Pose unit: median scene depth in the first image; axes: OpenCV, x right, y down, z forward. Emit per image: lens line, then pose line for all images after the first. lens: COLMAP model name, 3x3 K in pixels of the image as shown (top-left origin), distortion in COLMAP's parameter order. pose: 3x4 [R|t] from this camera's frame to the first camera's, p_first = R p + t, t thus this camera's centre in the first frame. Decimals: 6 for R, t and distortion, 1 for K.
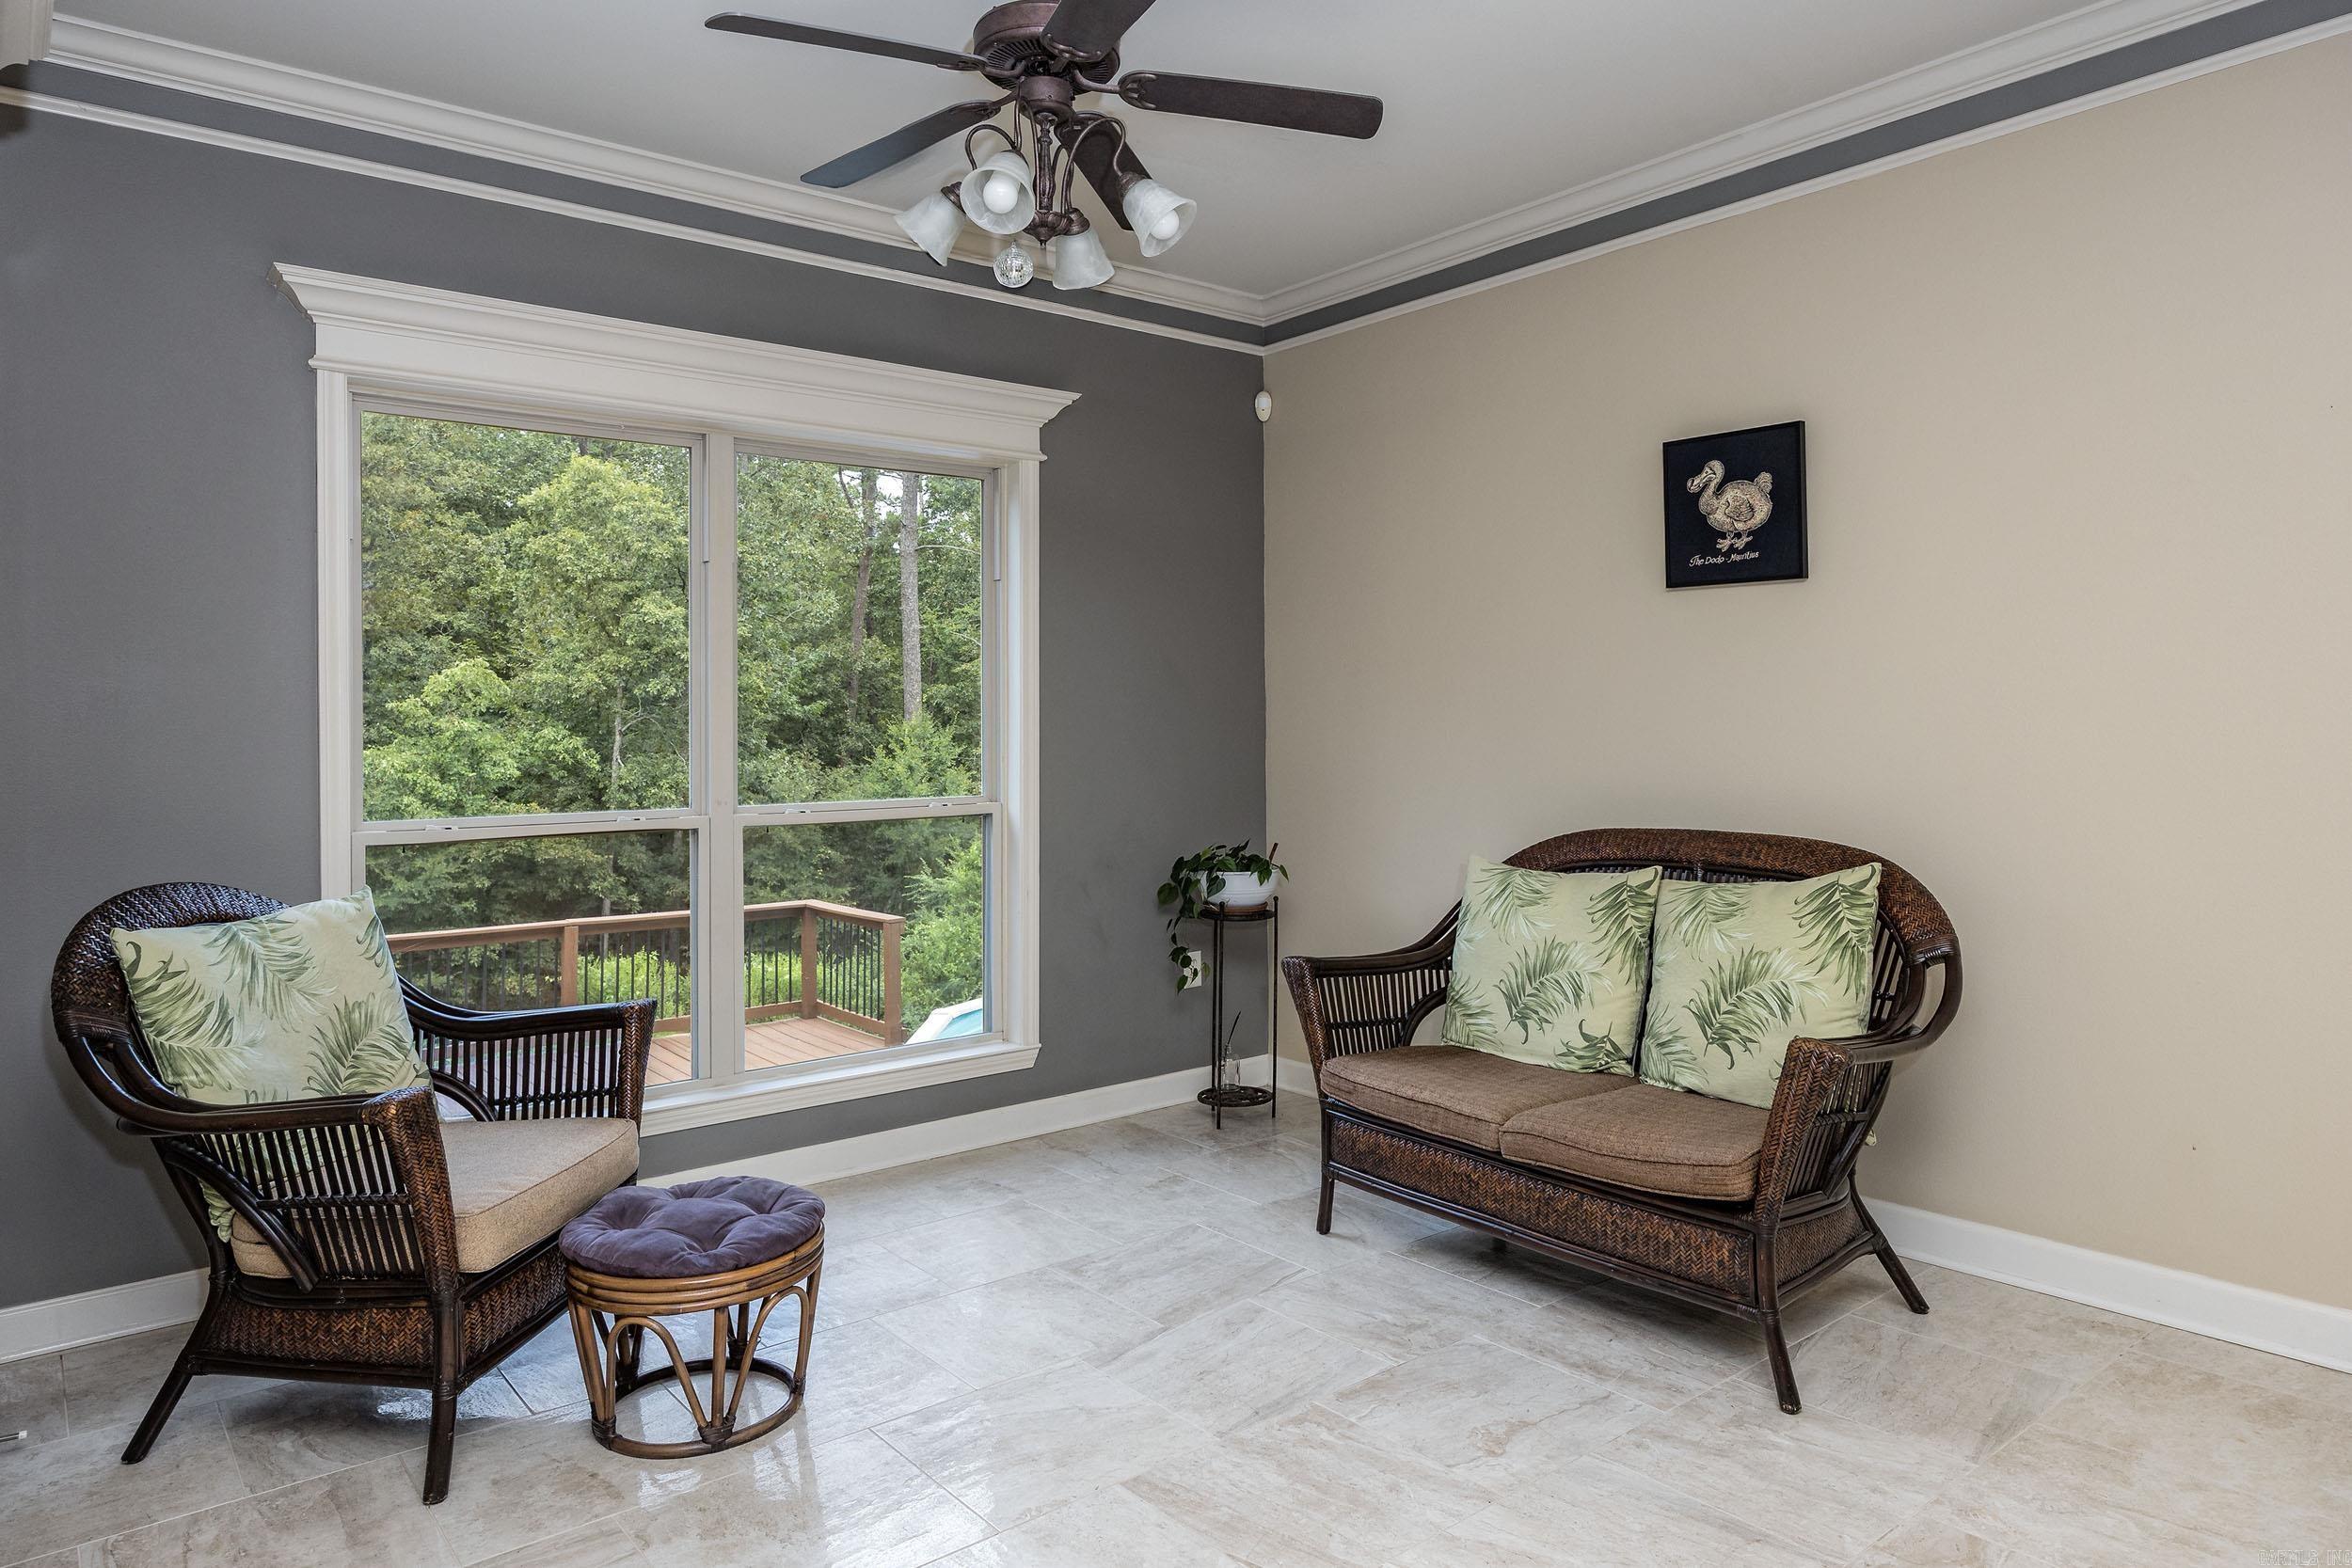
lens RADIAL K [[1497.2, 0, 1172.3], [0, 1497.2, 720.7], [0, 0, 1]] dist [-0.004616, -0.000136]
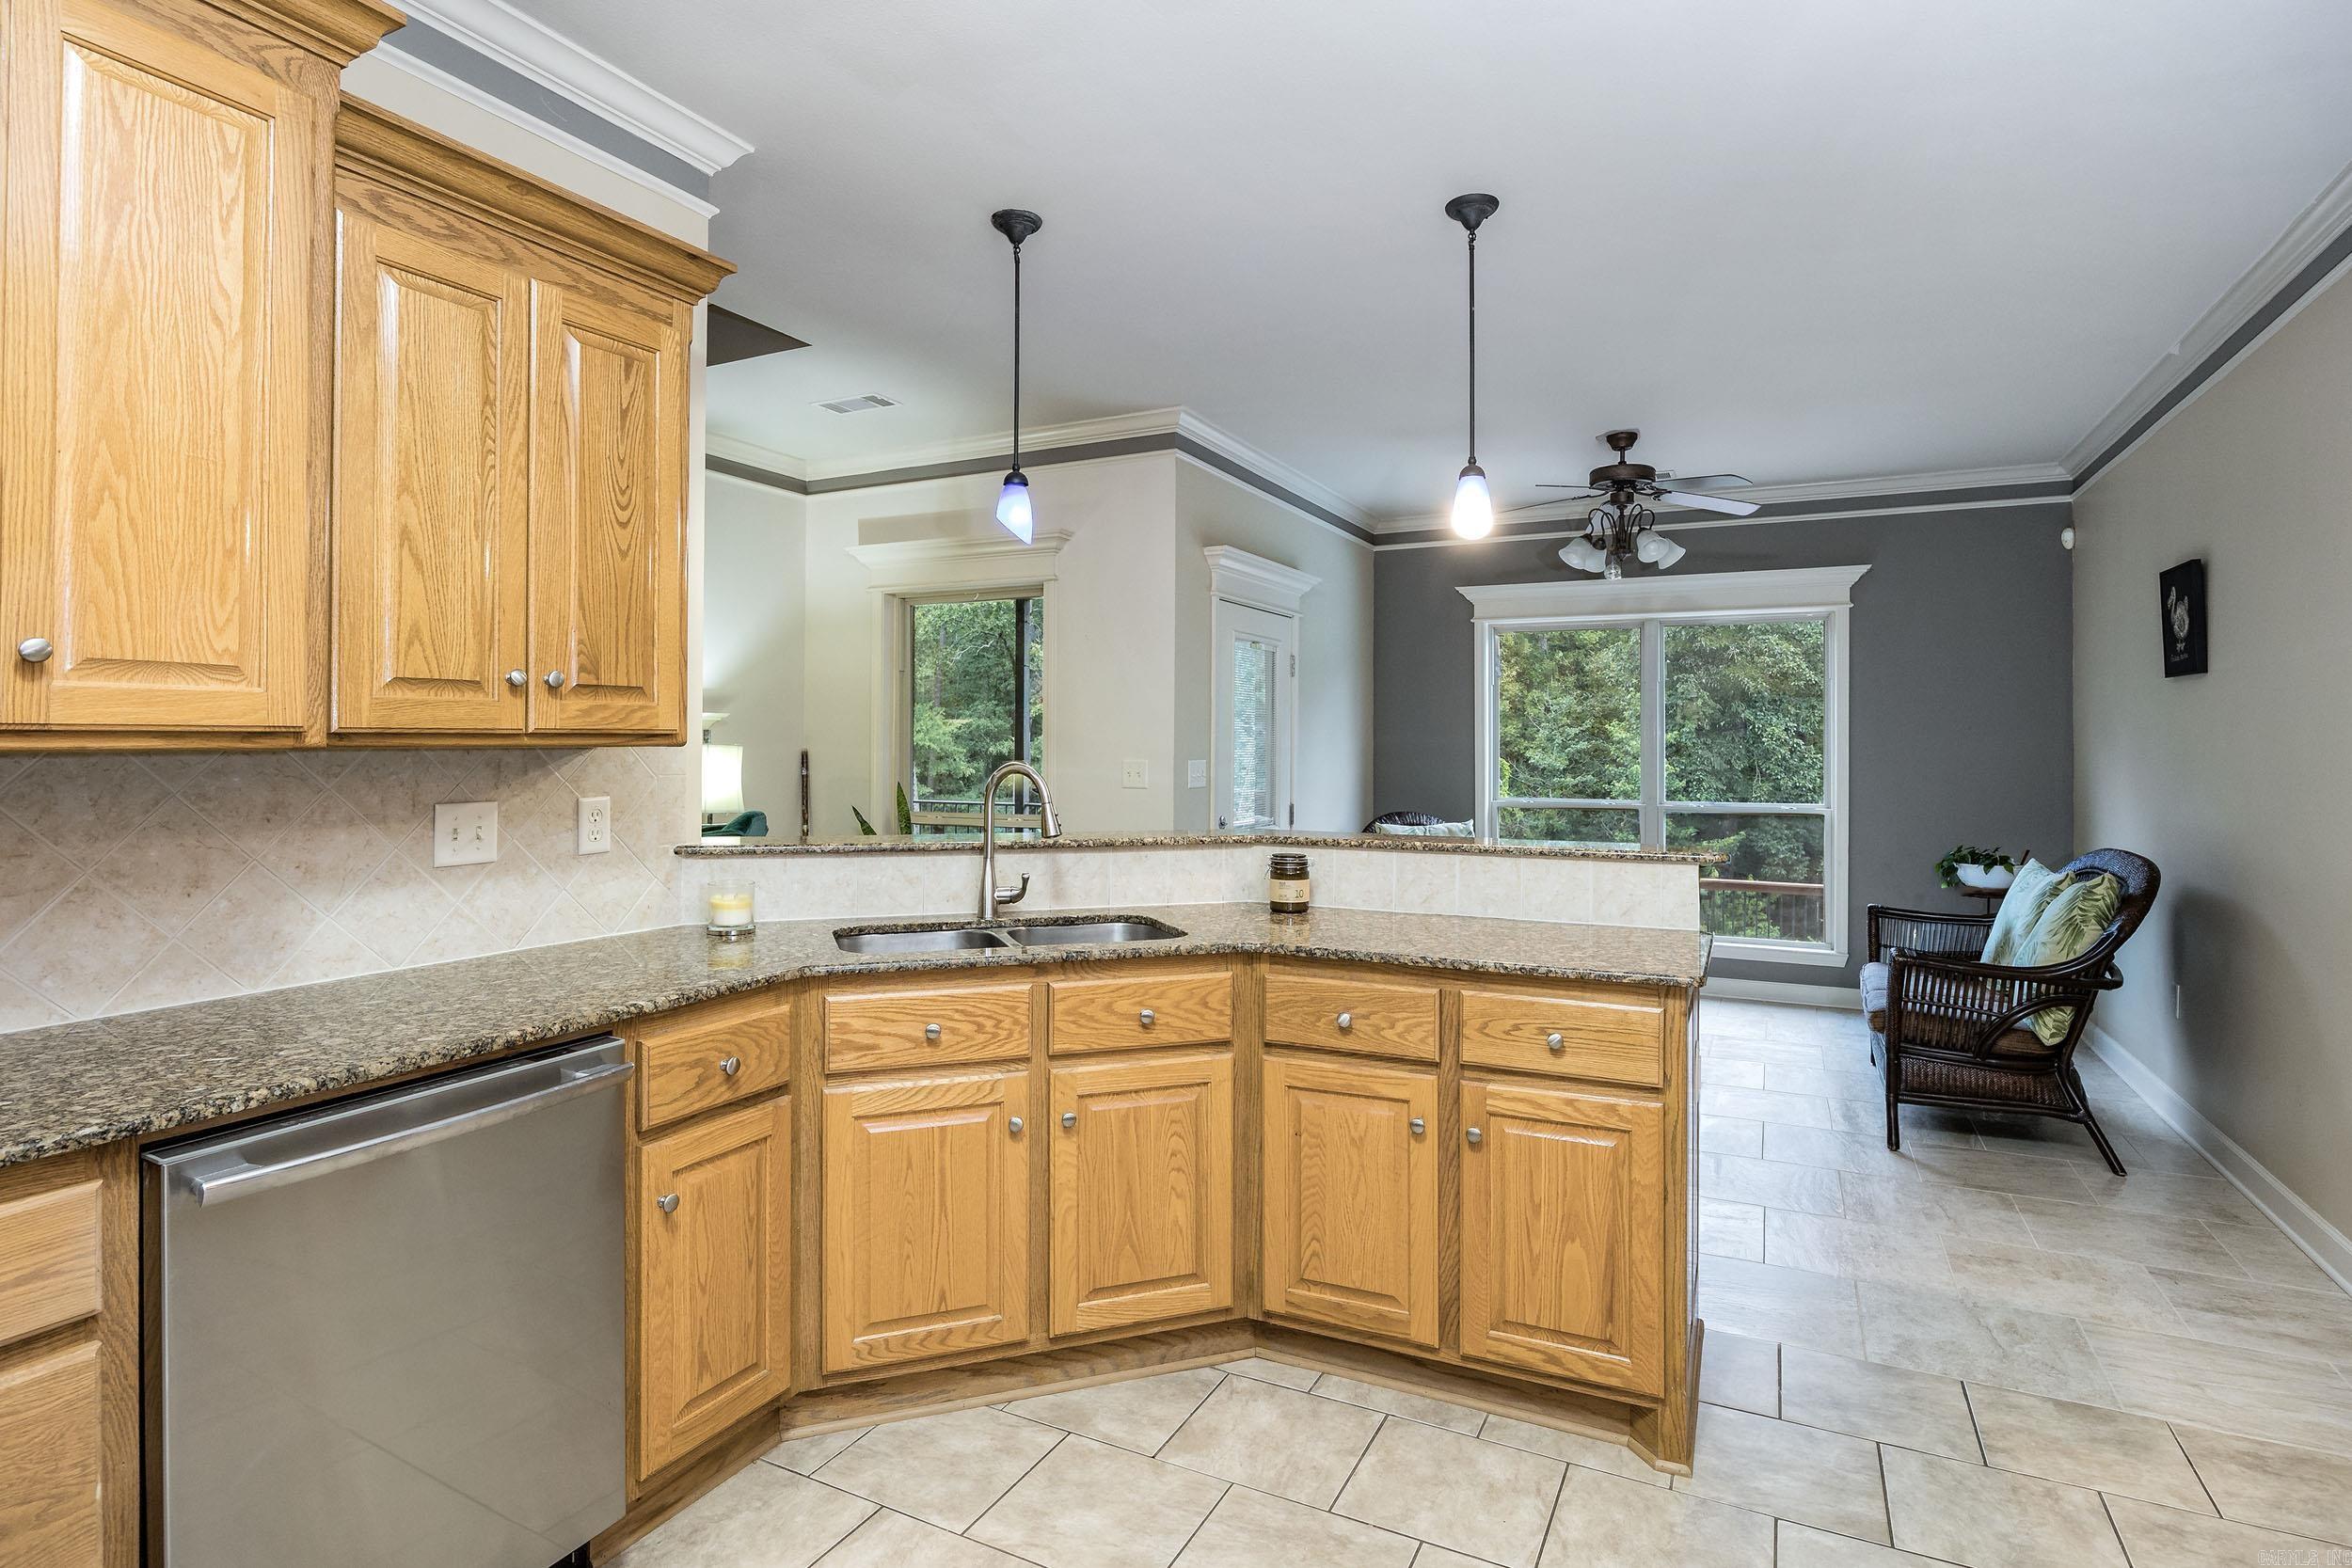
lens RADIAL K [[1204.1, 0, 1173.4], [0, 1204.1, 737.7], [0, 0, 1]] dist [-0.001160, -0.000465]
pose [[0.419097, 0.002571, -0.907938, 0.991160], [0.001485, 0.999993, 0.003517, -0.040062], [0.907940, -0.002823, 0.419090, -0.309299]]
